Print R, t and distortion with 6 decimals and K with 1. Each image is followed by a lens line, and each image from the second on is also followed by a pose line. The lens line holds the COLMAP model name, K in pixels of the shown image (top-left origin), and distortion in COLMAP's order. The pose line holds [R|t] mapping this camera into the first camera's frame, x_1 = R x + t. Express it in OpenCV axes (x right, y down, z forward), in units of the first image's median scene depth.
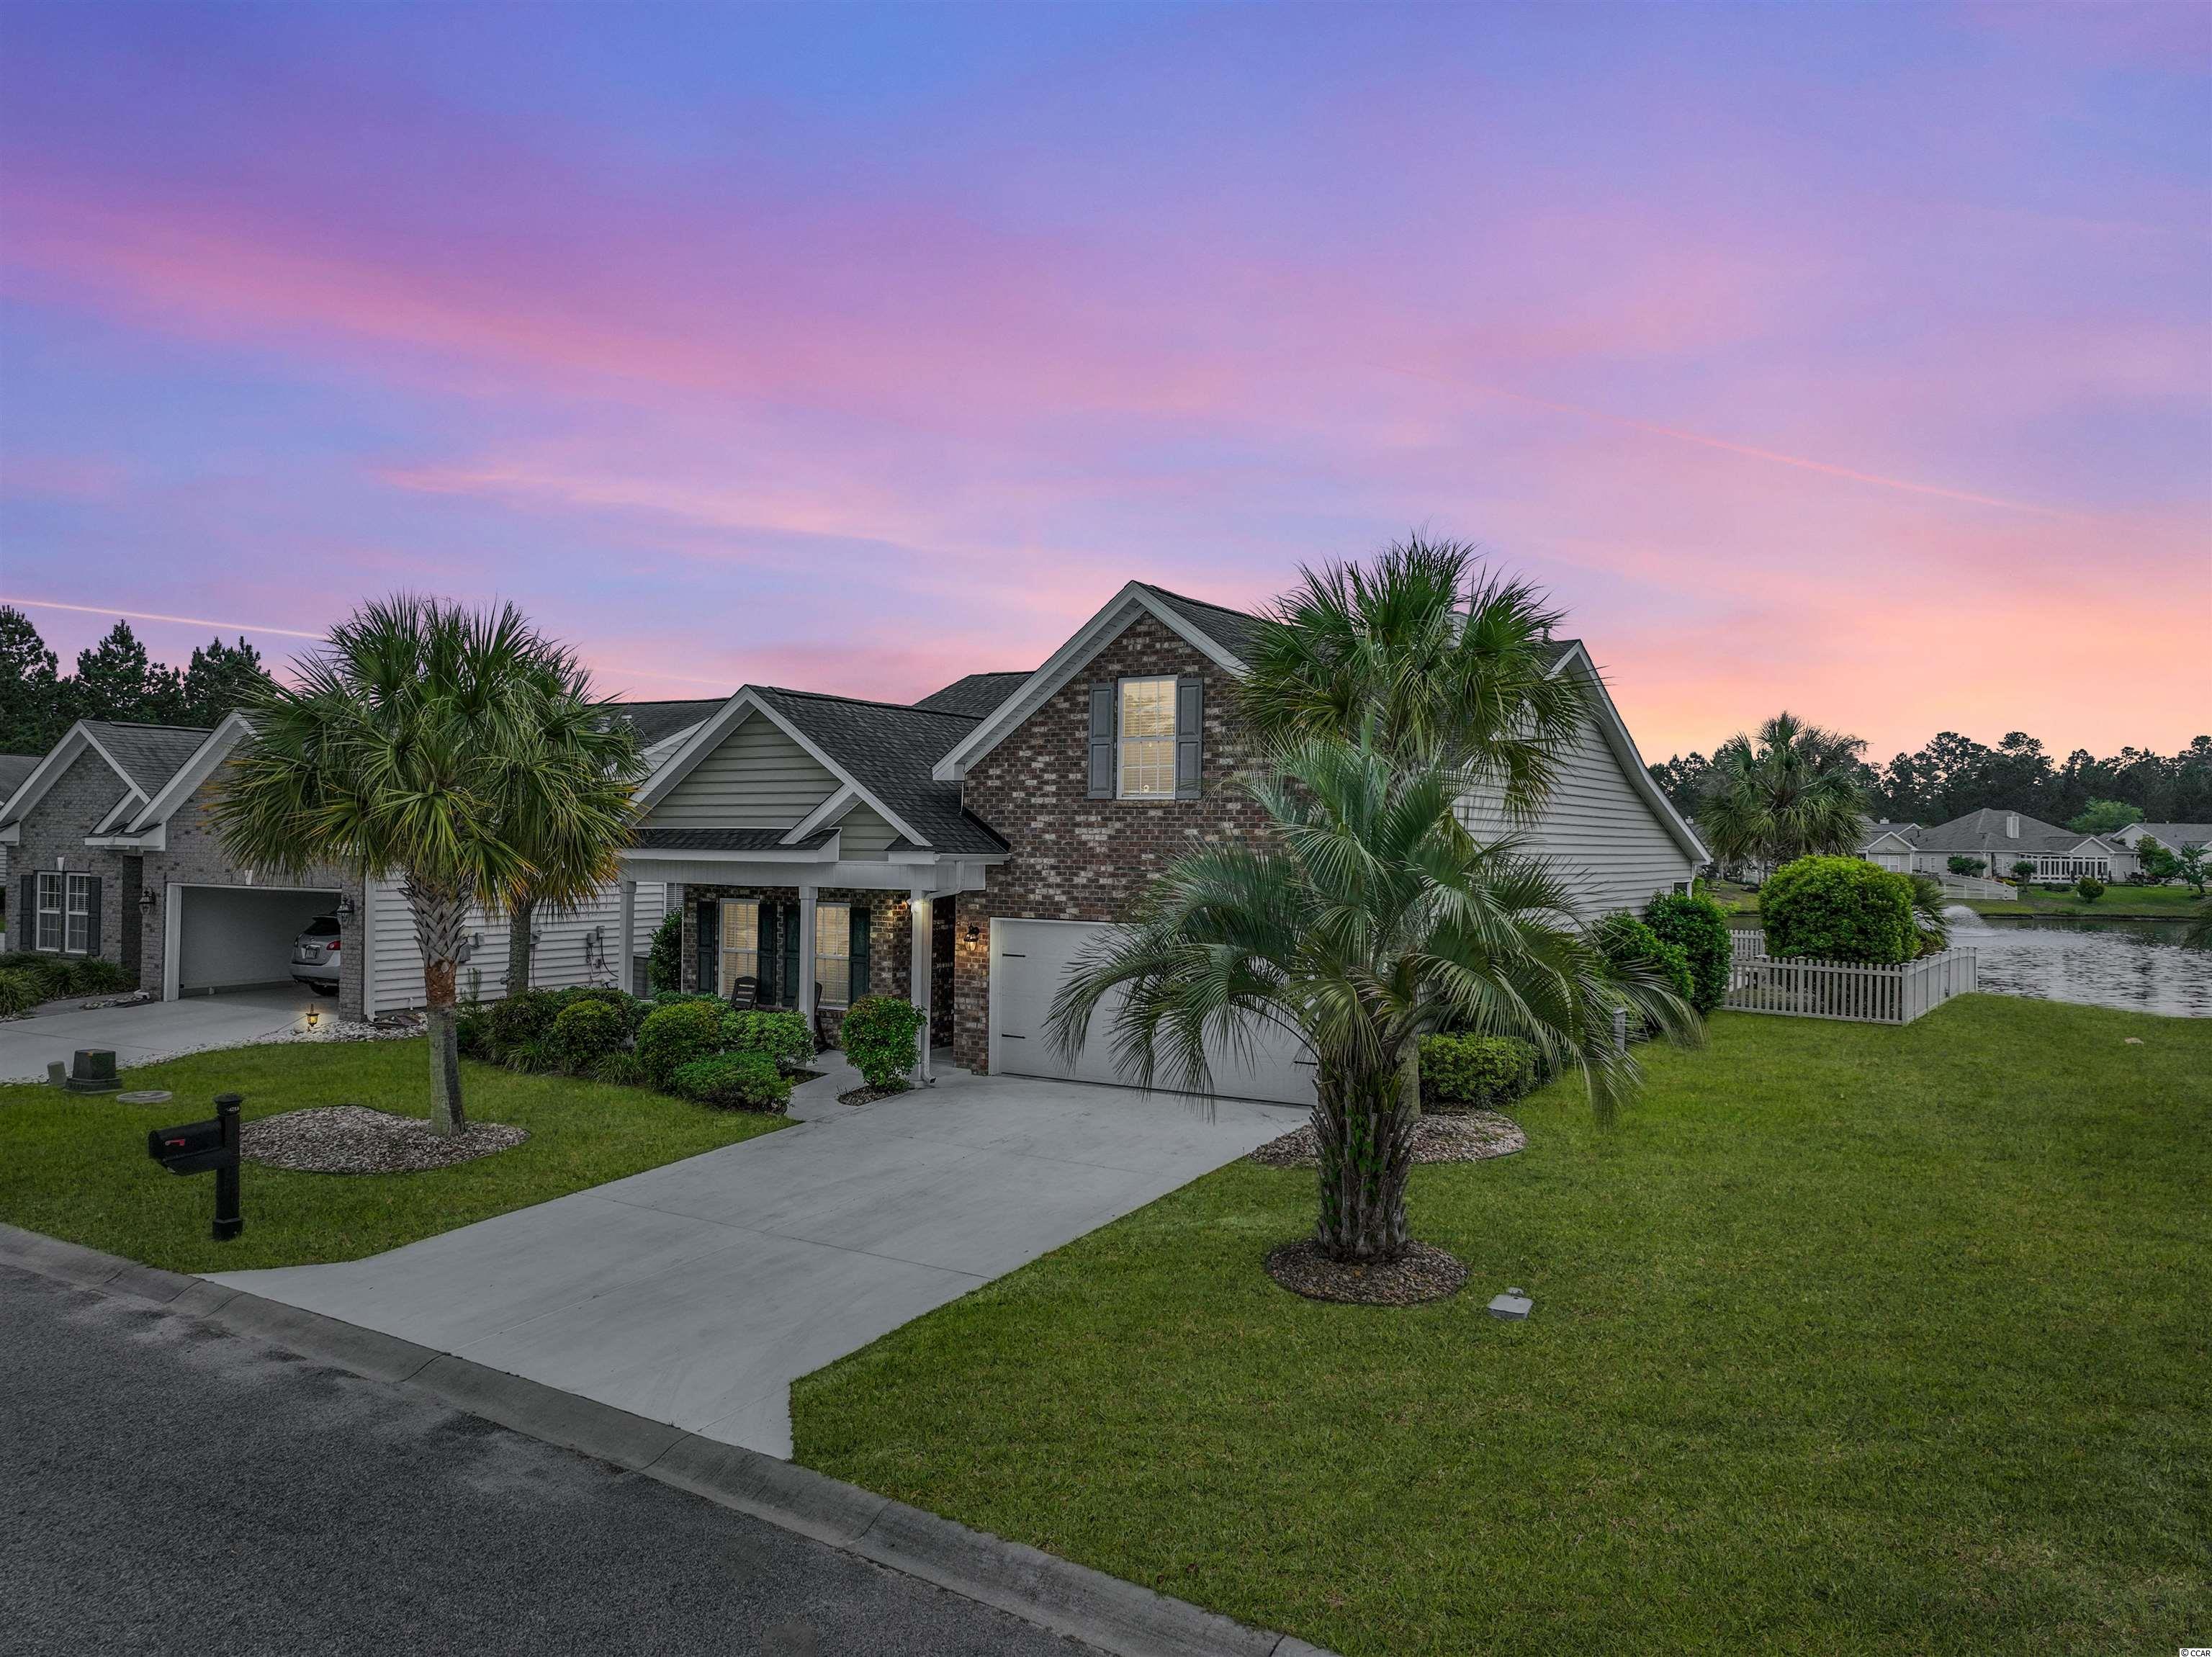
lens RADIAL K [[1565.8, 0, 1097.7], [0, 1565.8, 829.0], [0, 0, 1]] dist [-0.007000, 0.027196]
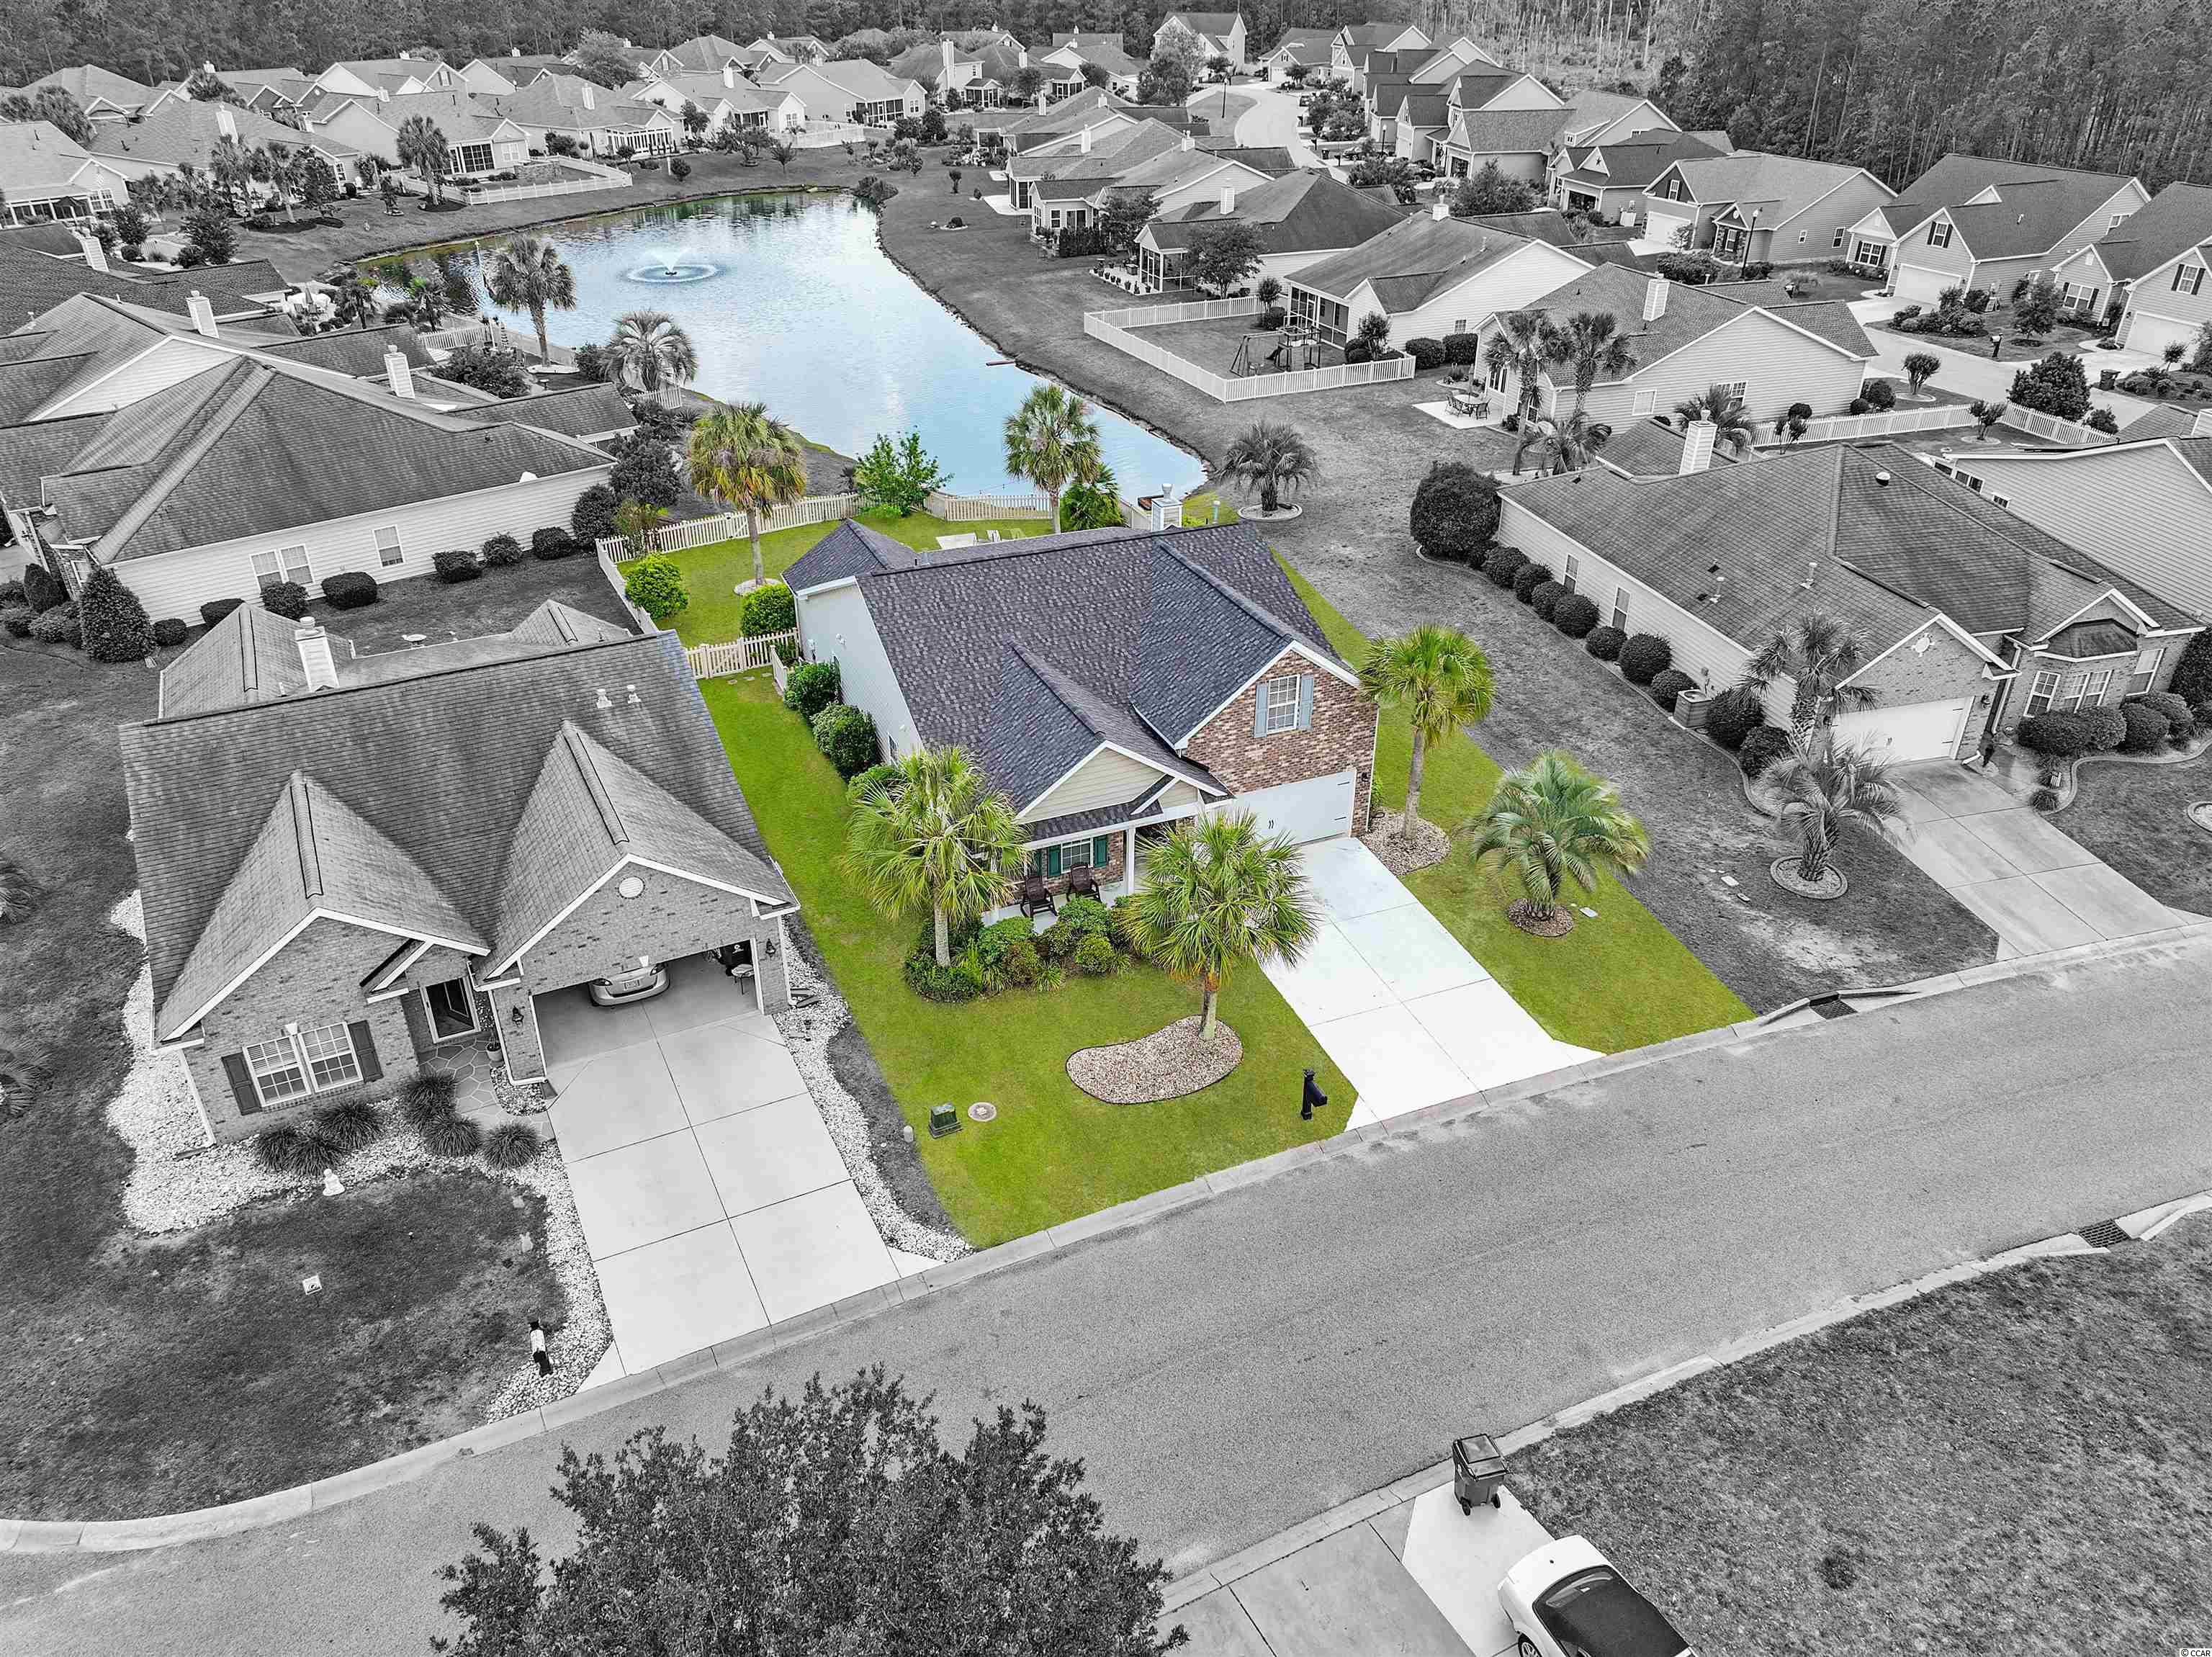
lens RADIAL K [[1565.8, 0, 1102.2], [0, 1565.8, 823.8], [0, 0, 1]] dist [-0.007000, 0.027196]
pose [[0.564502, -0.418582, 0.711426, -1.580499], [-0.003797, 0.860557, 0.509340, -0.941360], [-0.825423, -0.290225, 0.484197, 0.167234]]
